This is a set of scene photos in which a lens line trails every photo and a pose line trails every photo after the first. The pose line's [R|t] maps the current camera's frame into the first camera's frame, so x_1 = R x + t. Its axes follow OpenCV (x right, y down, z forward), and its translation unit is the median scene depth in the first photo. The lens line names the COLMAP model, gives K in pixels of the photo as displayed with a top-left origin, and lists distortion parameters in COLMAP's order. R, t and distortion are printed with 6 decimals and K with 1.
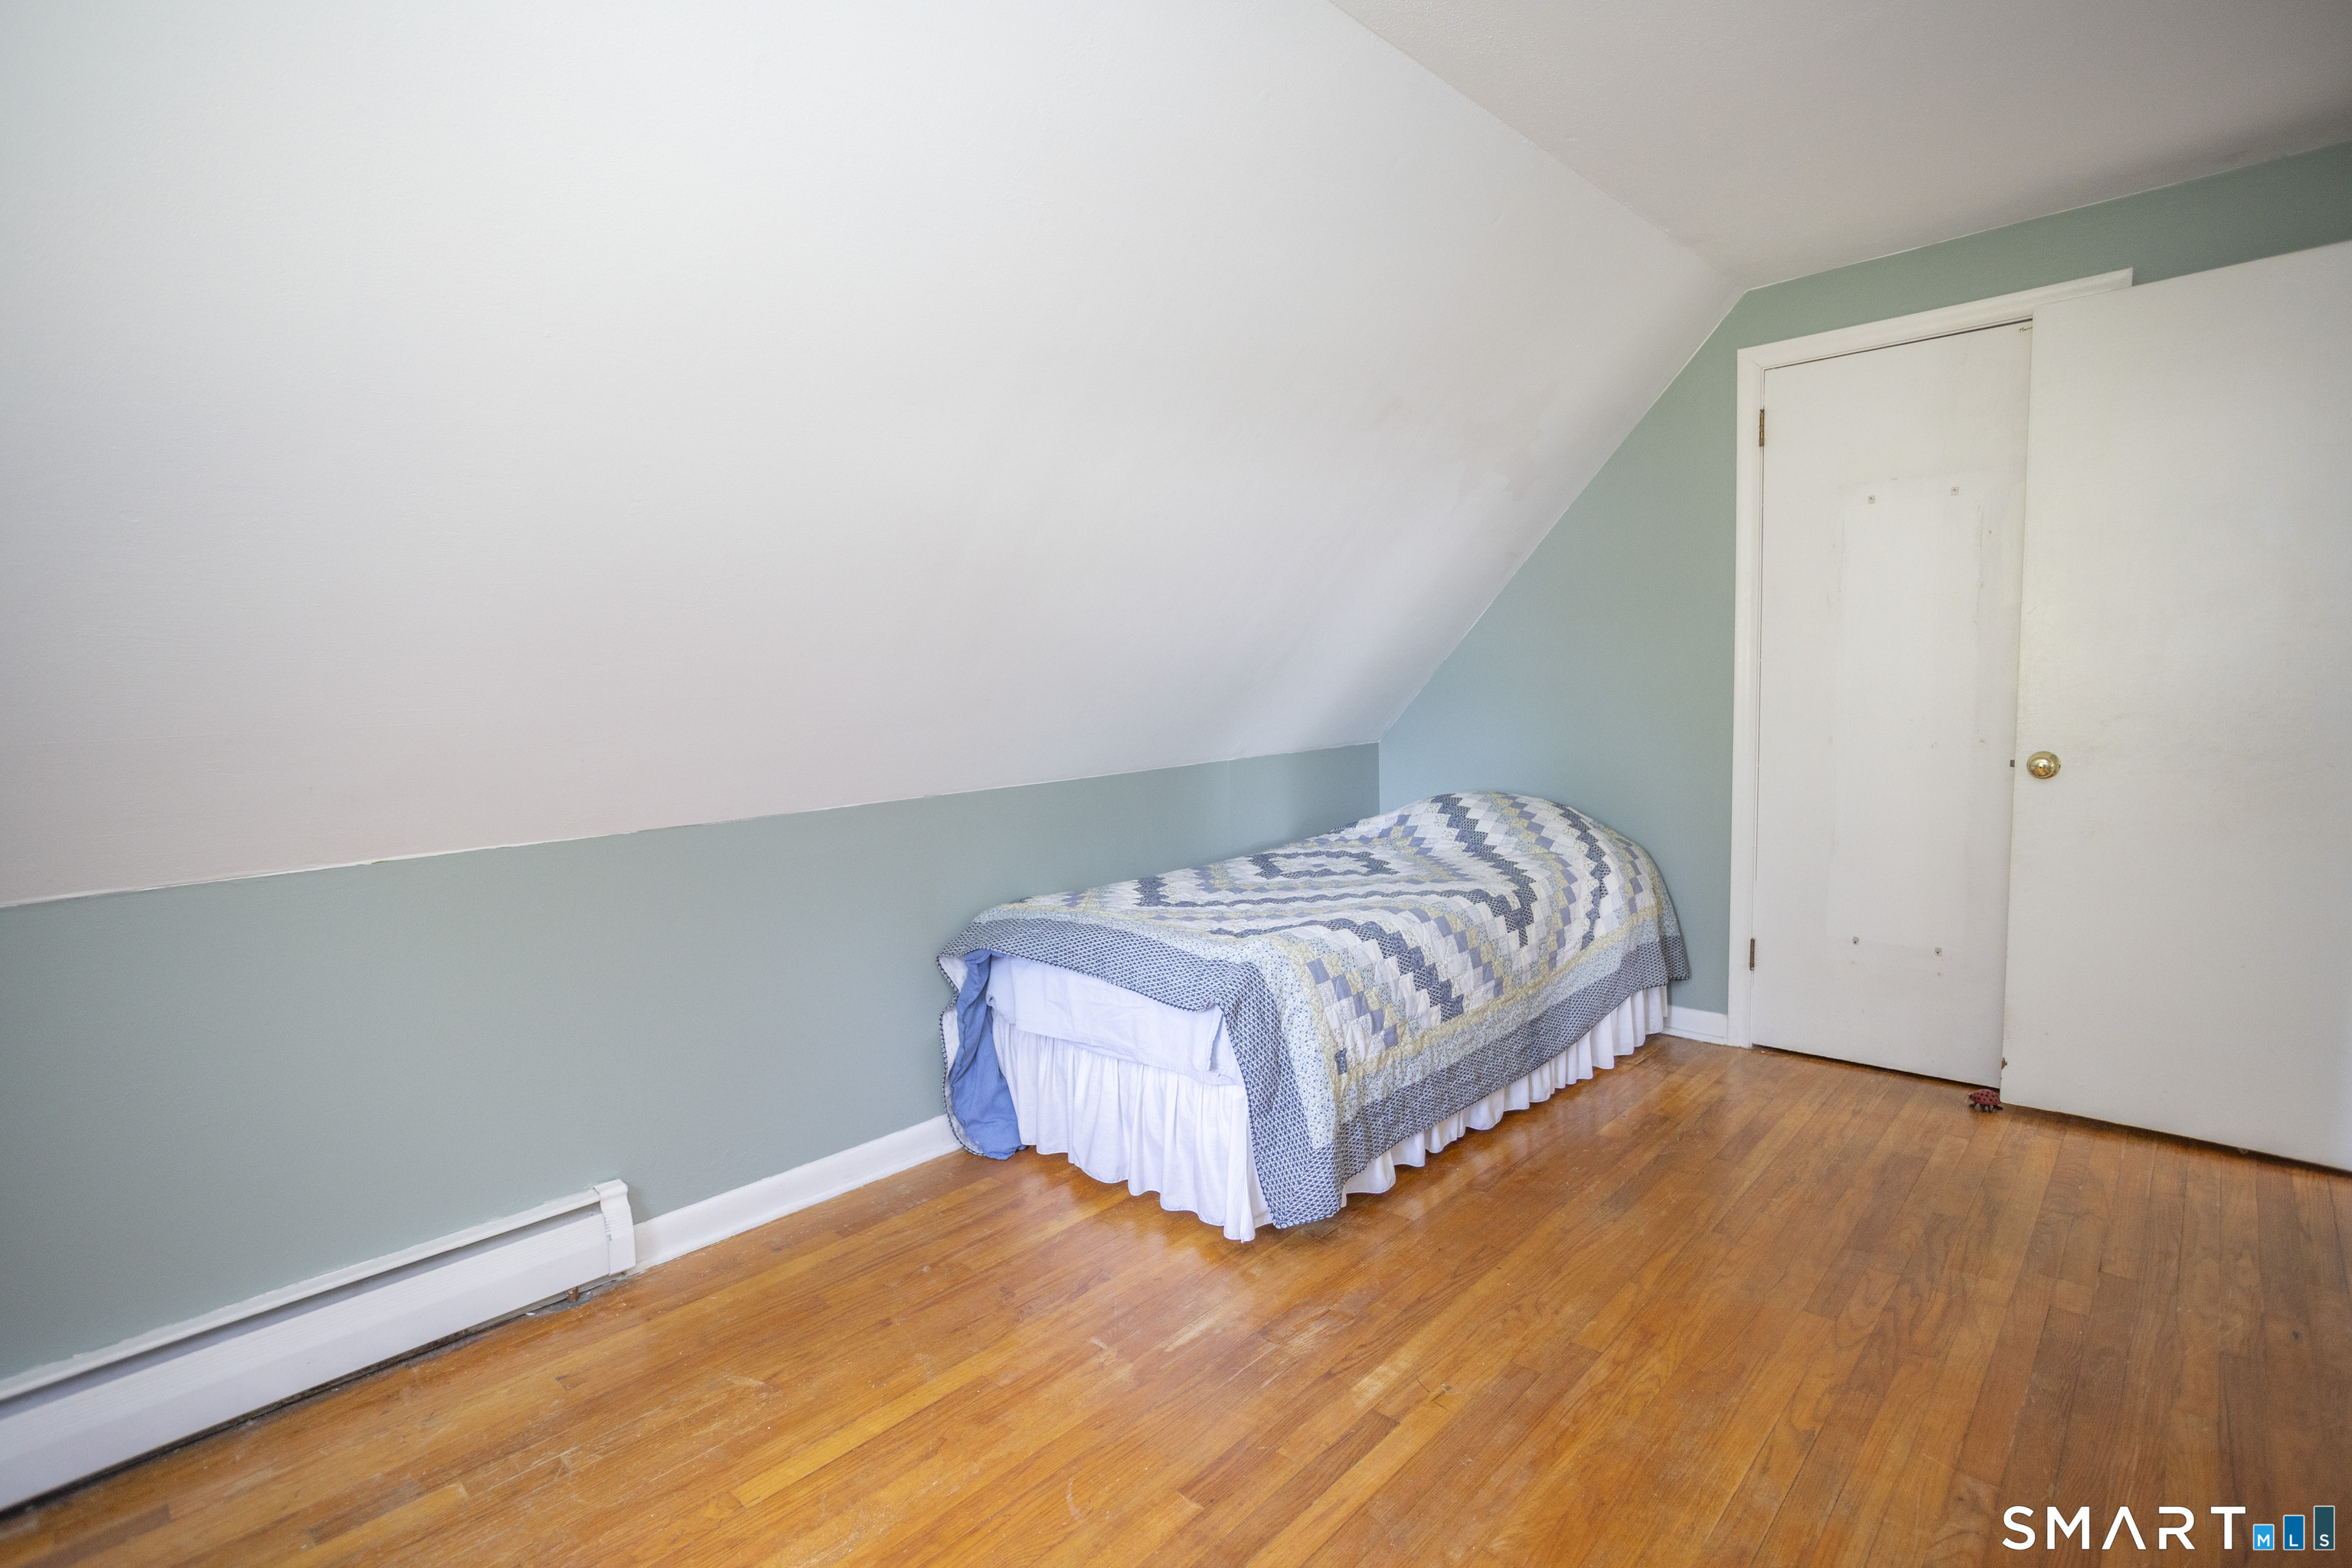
lens RADIAL K [[1130.8, 0, 1161.7], [0, 1130.8, 793.3], [0, 0, 1]] dist [-0.069613, 0.041726]
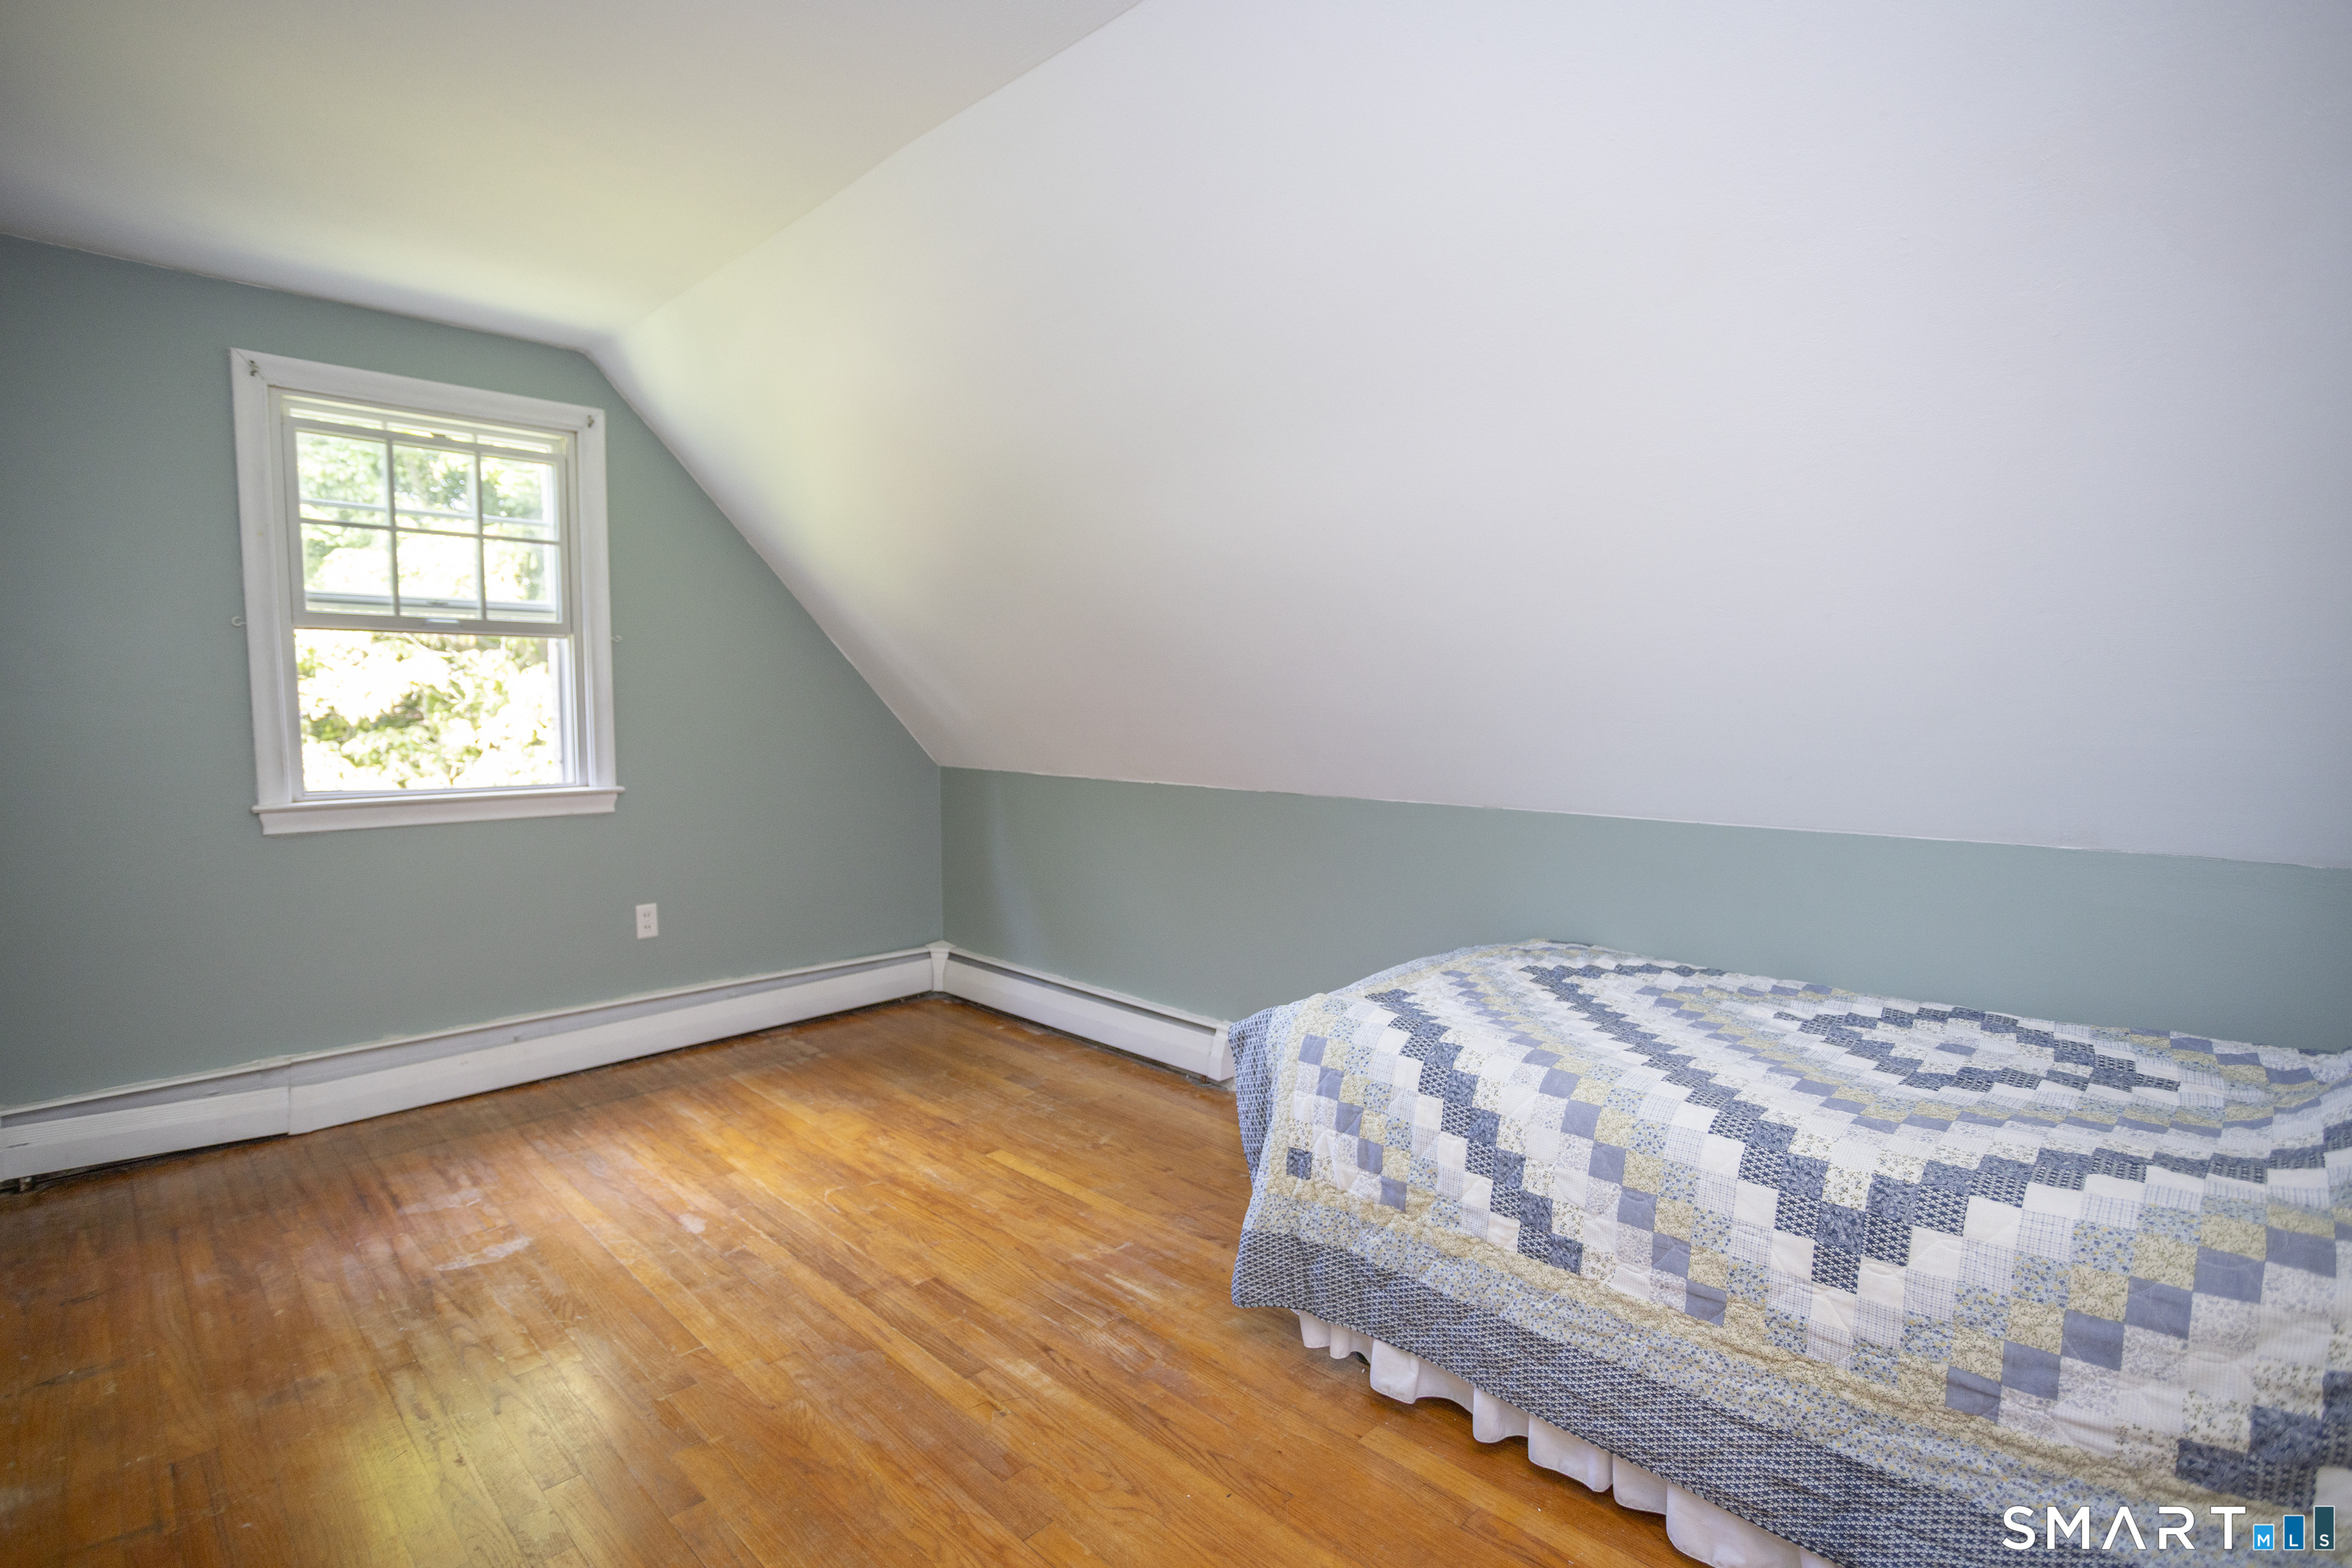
lens RADIAL K [[1130.8, 0, 1161.7], [0, 1130.8, 793.3], [0, 0, 1]] dist [-0.069613, 0.041726]
pose [[-0.014237, 0.118962, -0.992797, 0.864952], [-0.101623, 0.987584, 0.119795, -0.107152], [0.994721, 0.102596, -0.001971, 0.798410]]
